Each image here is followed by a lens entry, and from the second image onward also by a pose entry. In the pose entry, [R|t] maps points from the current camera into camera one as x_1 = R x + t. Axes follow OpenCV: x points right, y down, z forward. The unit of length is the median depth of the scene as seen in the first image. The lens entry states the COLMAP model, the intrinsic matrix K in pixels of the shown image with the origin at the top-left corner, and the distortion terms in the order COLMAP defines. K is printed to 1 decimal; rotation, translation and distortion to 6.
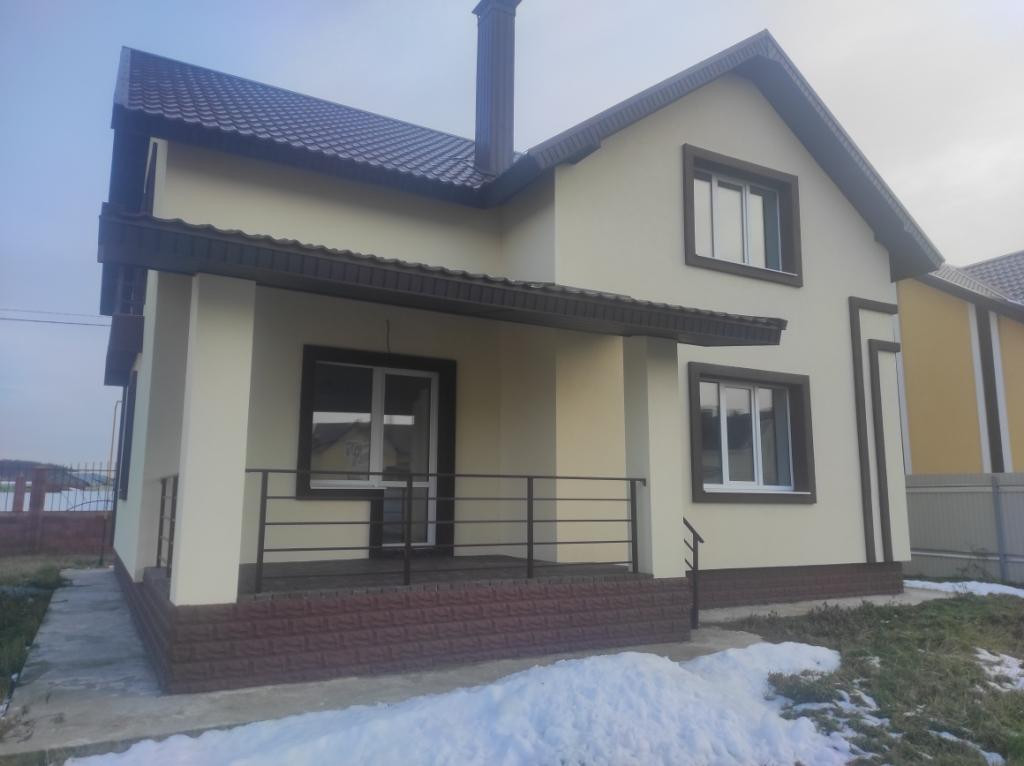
lens RADIAL K [[752.2, 0, 514.0], [0, 752.2, 386.0], [0, 0, 1]] dist [0.054784, -0.058671]
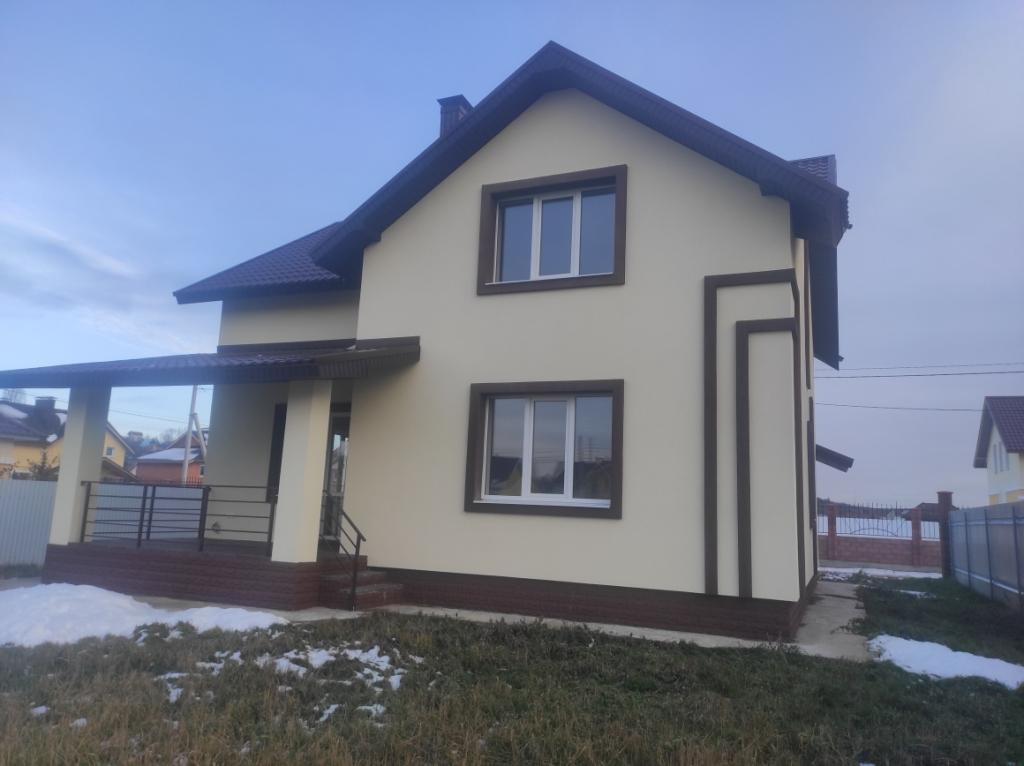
lens RADIAL K [[752.2, 0, 514.0], [0, 752.2, 386.0], [0, 0, 1]] dist [0.054784, -0.058671]
pose [[0.621221, -0.109725, -0.775916, 1.054542], [0.080484, 0.993846, -0.076106, 0.055798], [0.779492, -0.015170, 0.626229, 0.337455]]
